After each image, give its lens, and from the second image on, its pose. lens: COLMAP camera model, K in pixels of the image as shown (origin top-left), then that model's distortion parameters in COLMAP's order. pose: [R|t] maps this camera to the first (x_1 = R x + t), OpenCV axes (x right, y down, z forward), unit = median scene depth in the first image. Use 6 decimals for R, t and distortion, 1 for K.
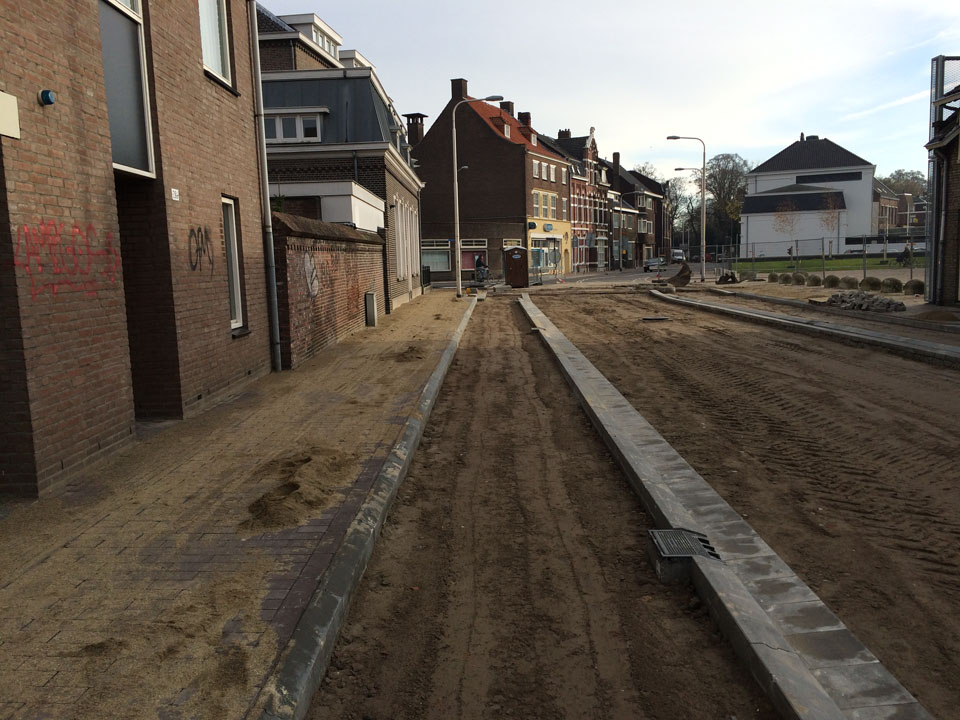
lens RADIAL K [[817.2, 0, 485.8], [0, 817.2, 356.8], [0, 0, 1]] dist [0.082403, -0.103770]
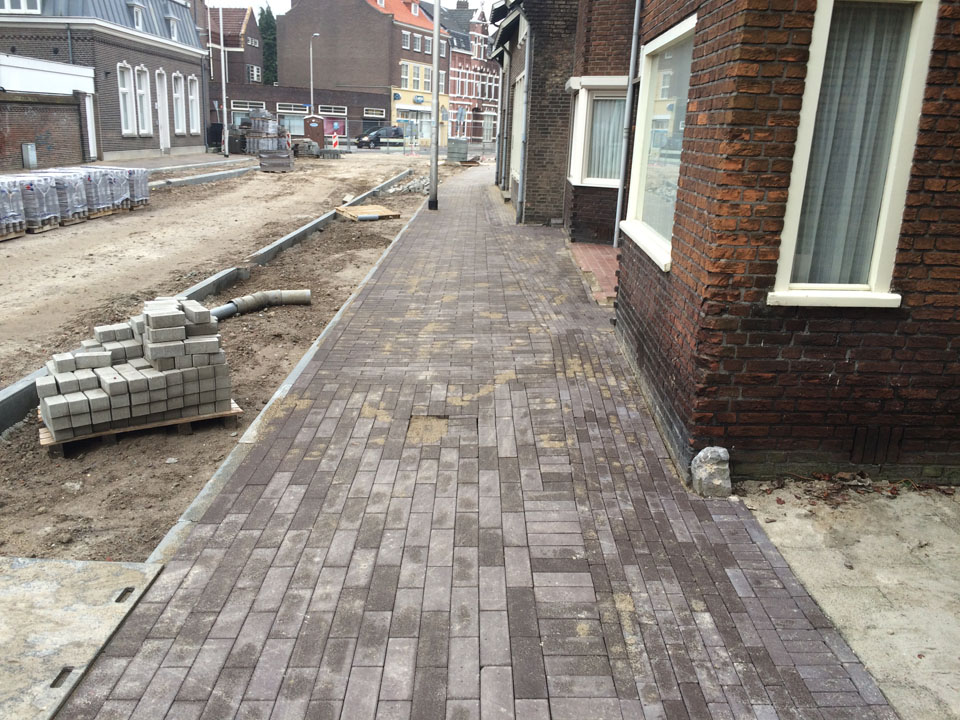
lens RADIAL K [[817.2, 0, 485.8], [0, 817.2, 356.8], [0, 0, 1]] dist [0.082403, -0.103770]
pose [[0.997897, 0.057094, 0.030689, 0.292687], [-0.061096, 0.986629, 0.151099, 0.006788], [-0.021652, -0.152656, 0.988042, -0.191940]]
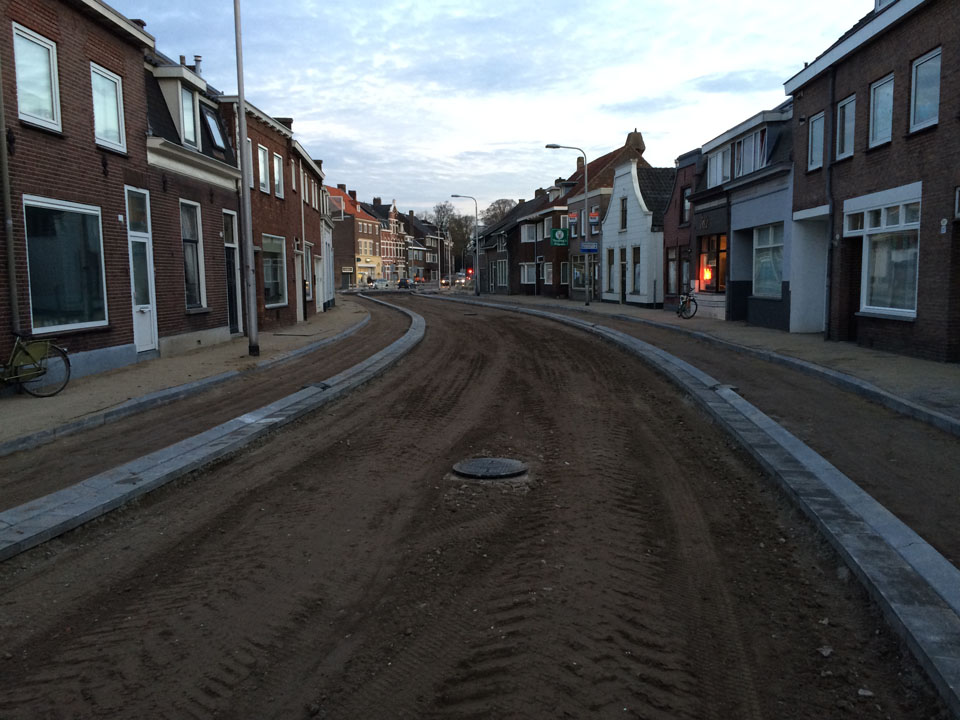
lens RADIAL K [[817.2, 0, 485.8], [0, 817.2, 356.8], [0, 0, 1]] dist [0.082403, -0.103770]
pose [[0.976166, -0.009314, 0.216825, -0.115997], [0.014204, 0.999678, -0.021006, 0.172655], [-0.216559, 0.023585, 0.975985, -1.480426]]
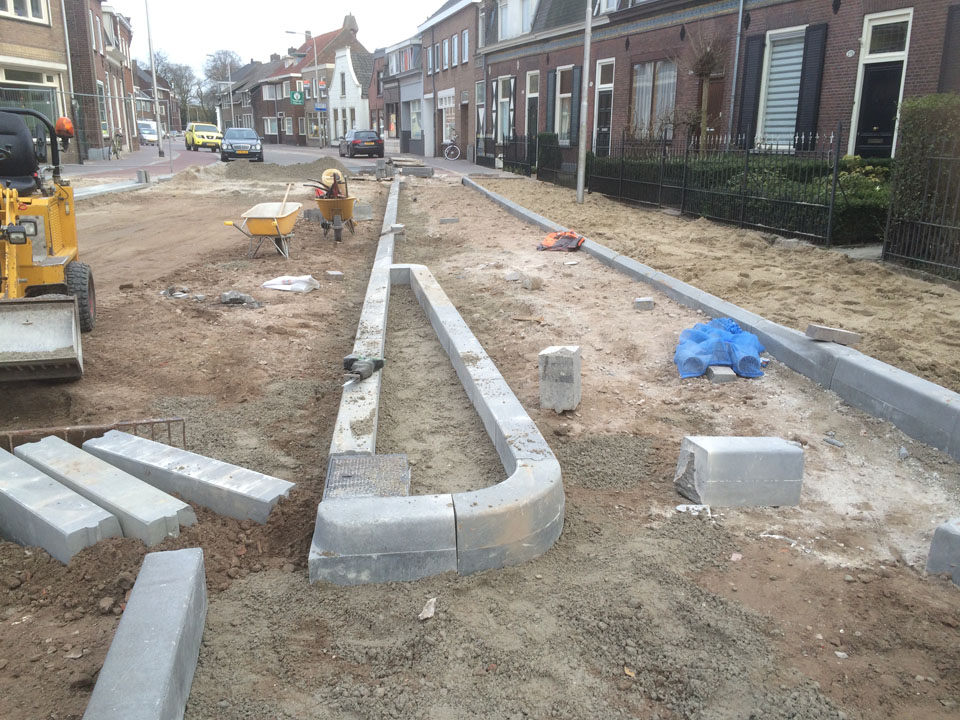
lens RADIAL K [[817.2, 0, 485.8], [0, 817.2, 356.8], [0, 0, 1]] dist [0.082403, -0.103770]
pose [[0.857357, -0.102104, 0.504493, -0.332895], [0.030337, 0.988448, 0.148495, 0.259849], [-0.513827, -0.112009, 0.850550, -2.048991]]
